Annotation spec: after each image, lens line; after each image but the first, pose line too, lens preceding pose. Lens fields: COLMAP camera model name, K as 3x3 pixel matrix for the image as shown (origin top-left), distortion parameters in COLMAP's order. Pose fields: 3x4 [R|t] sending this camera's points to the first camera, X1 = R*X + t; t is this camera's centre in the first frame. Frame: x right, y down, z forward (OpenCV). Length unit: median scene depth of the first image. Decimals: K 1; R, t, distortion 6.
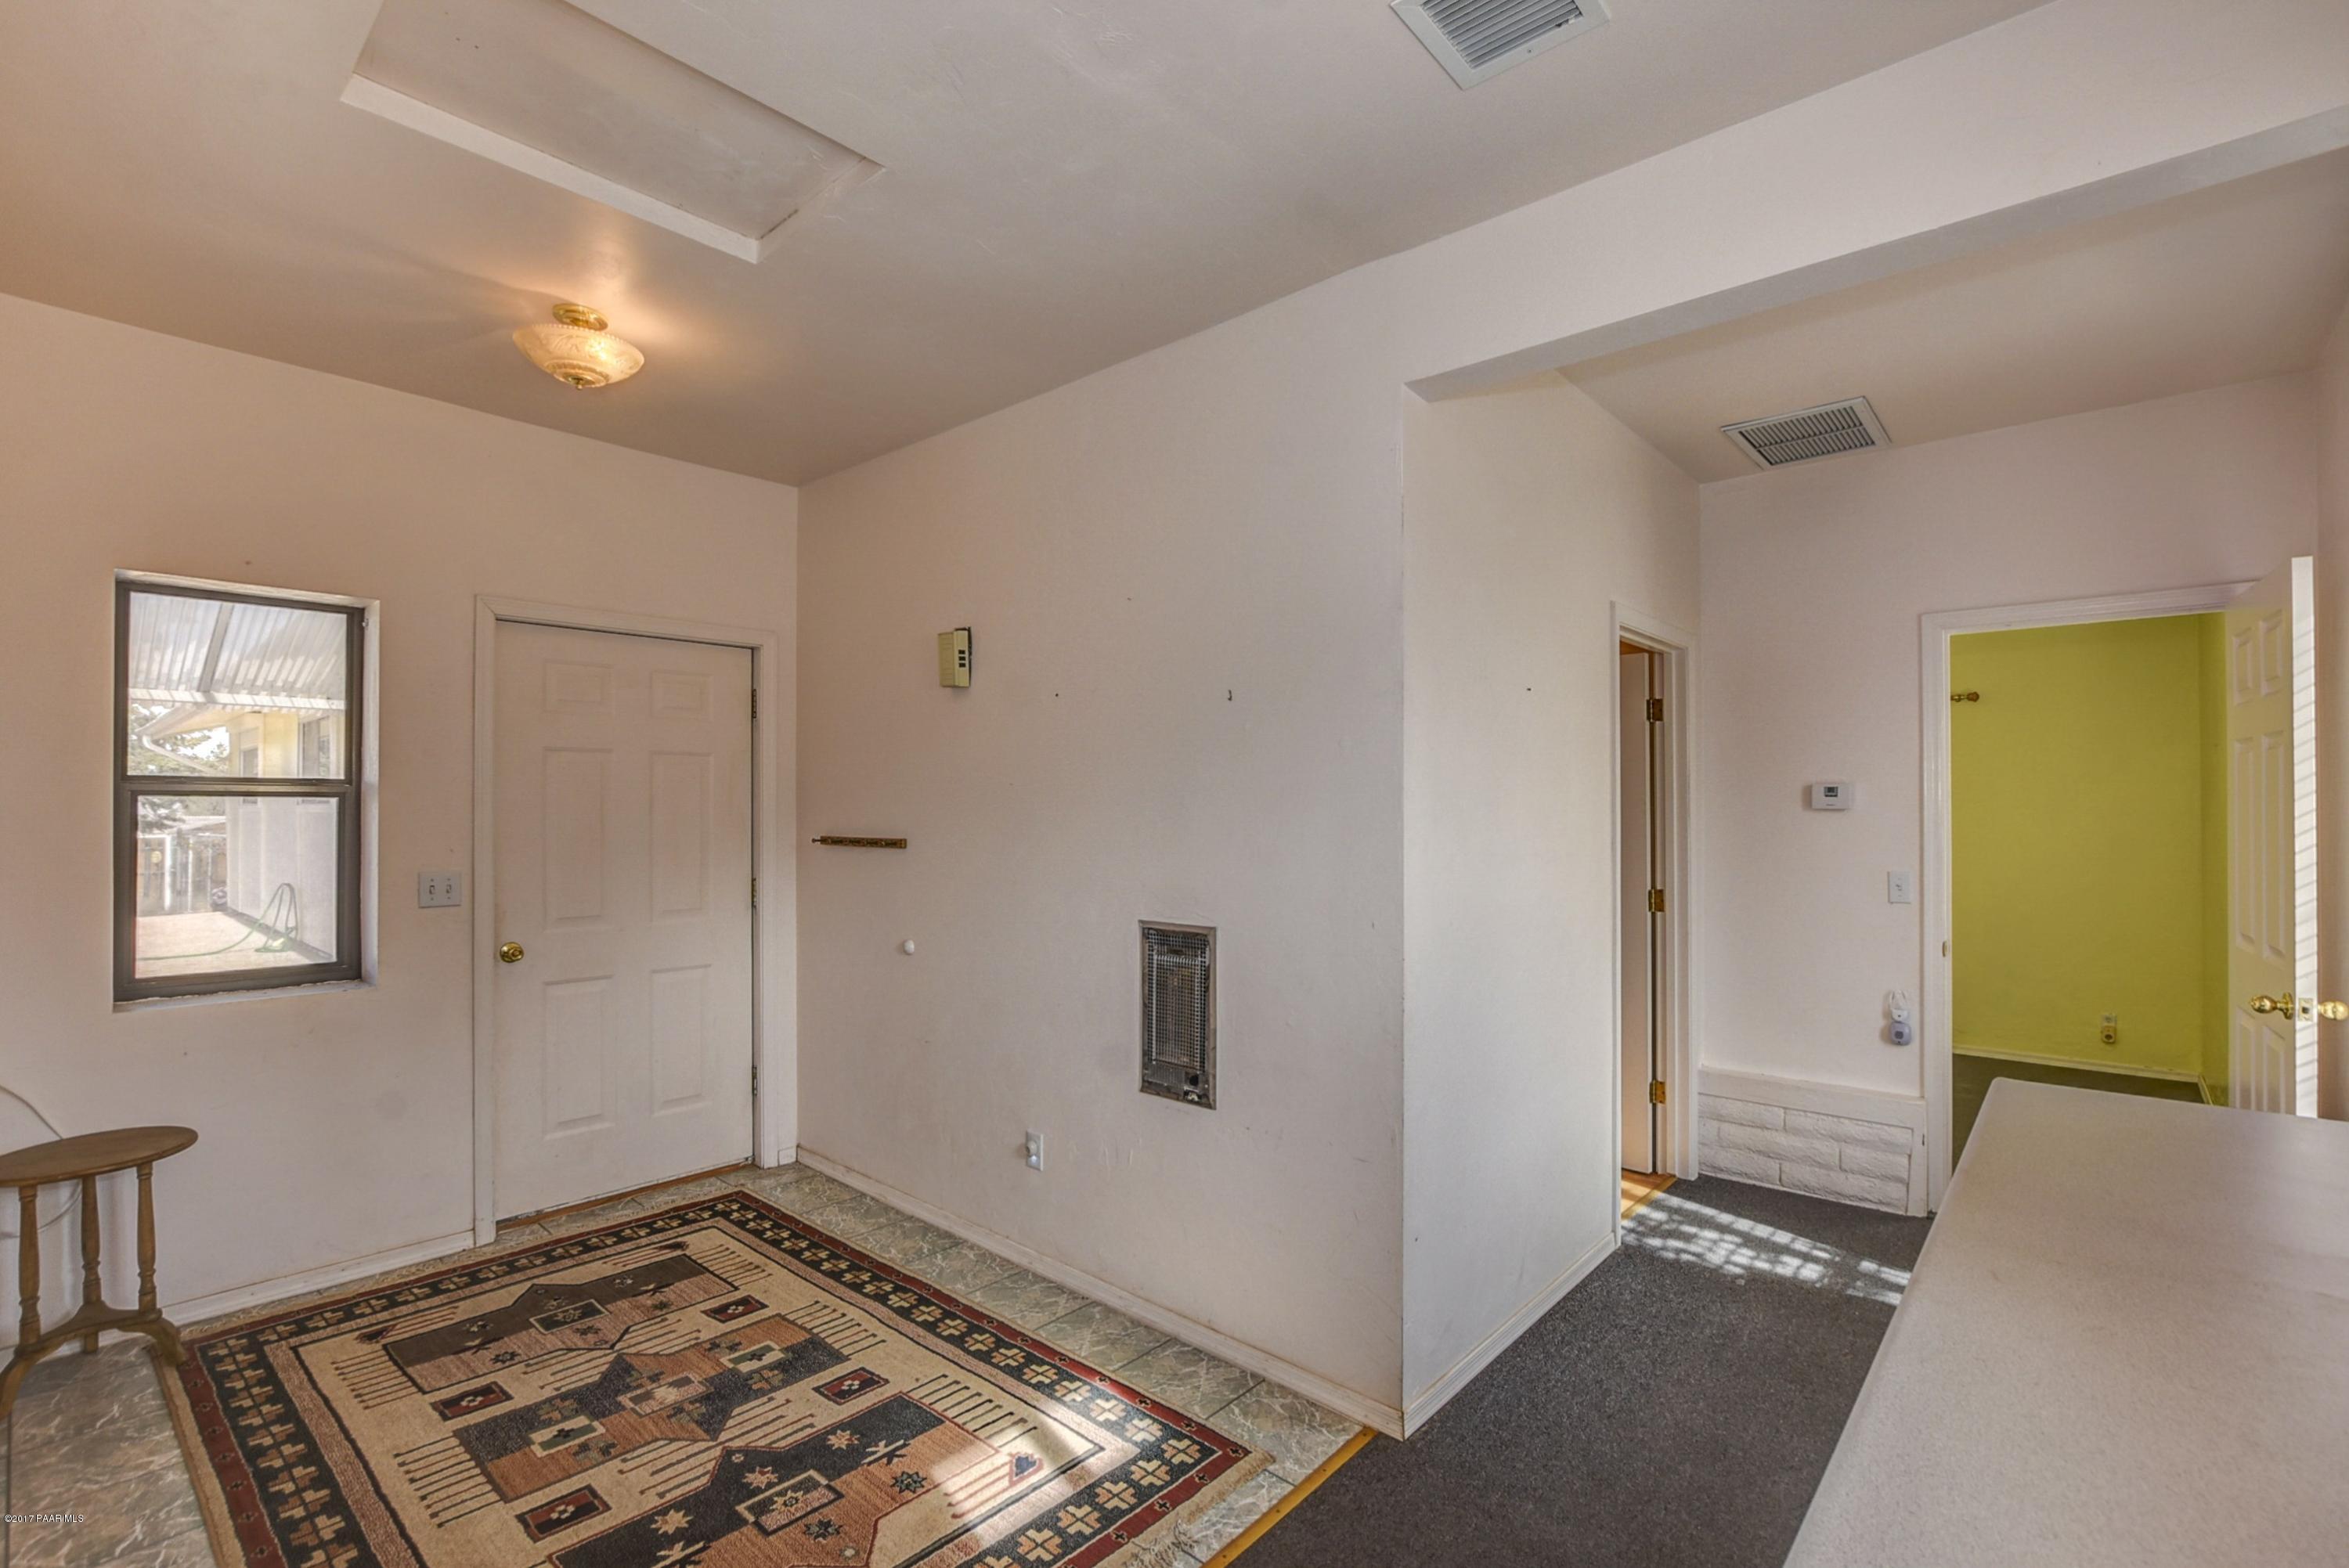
lens RADIAL K [[1050.7, 0, 1174.9], [0, 1050.7, 795.5], [0, 0, 1]] dist [-0.031711, 0.008007]
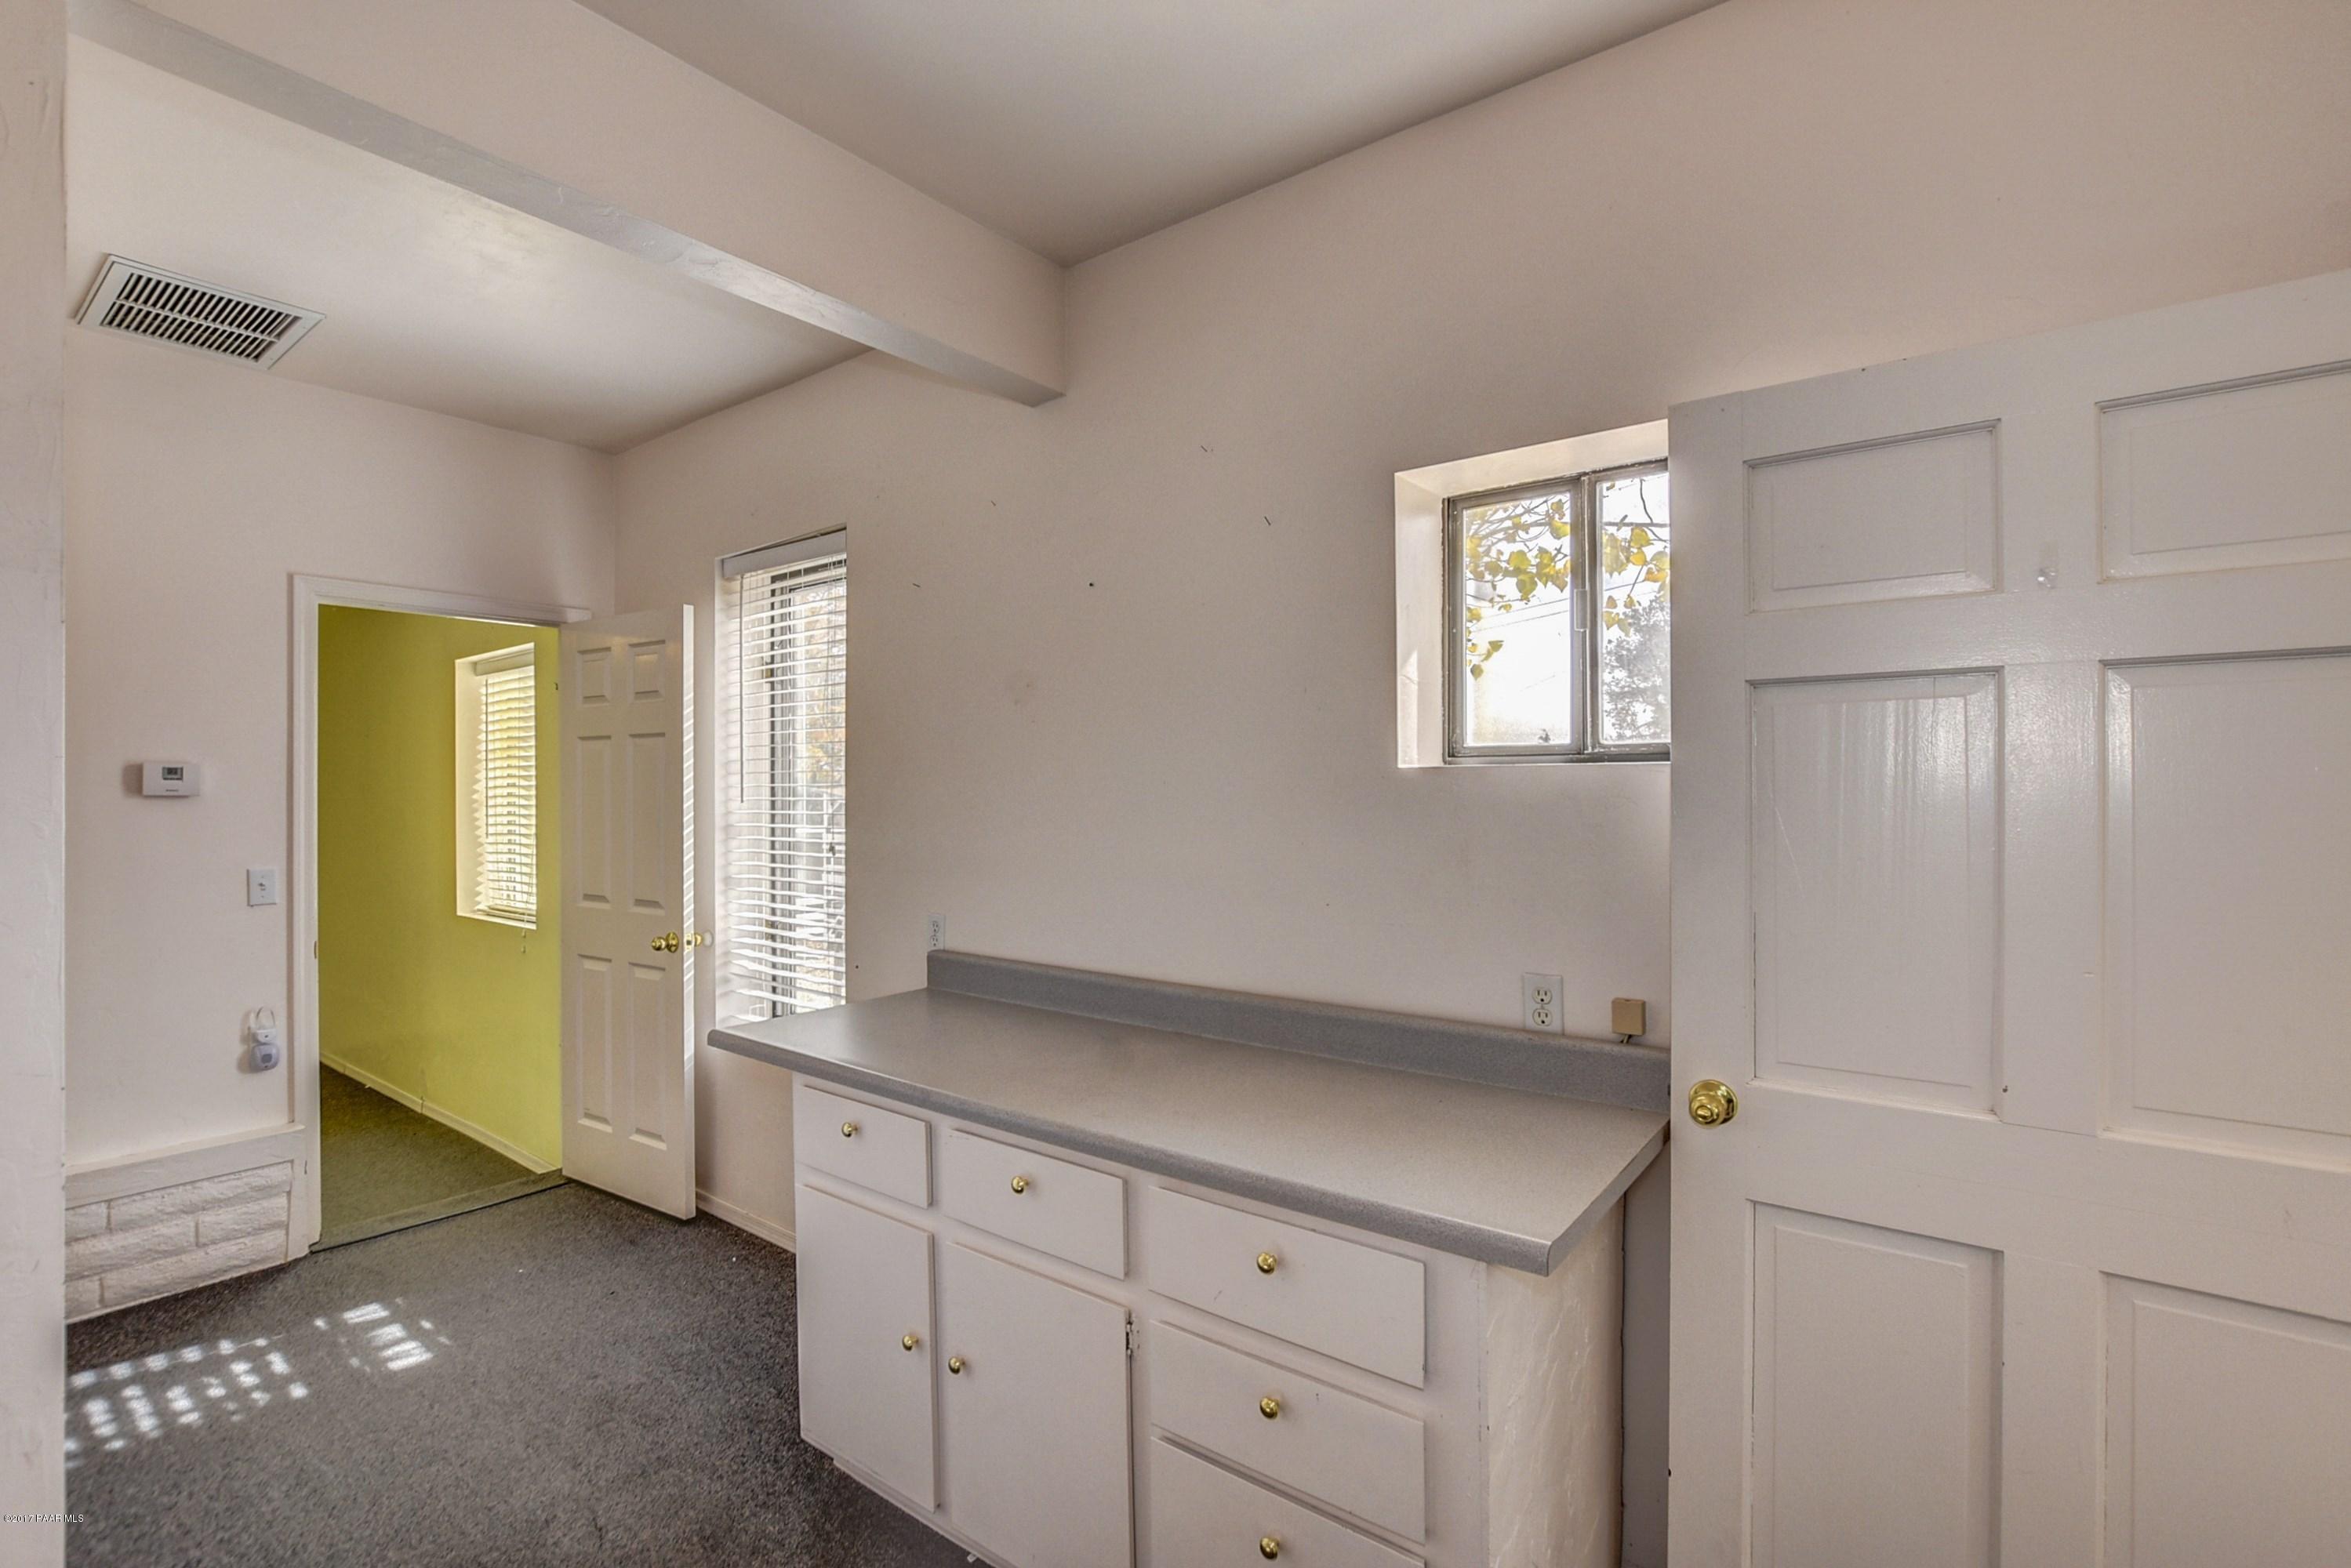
lens RADIAL K [[1051.6, 0, 1175.9], [0, 1051.6, 795.5], [0, 0, 1]] dist [-0.031711, 0.008007]
pose [[-0.079085, -0.006191, 0.996849, -0.206389], [-0.006101, 0.999965, 0.005726, 0.003944], [-0.996849, -0.005629, -0.079120, 0.315791]]
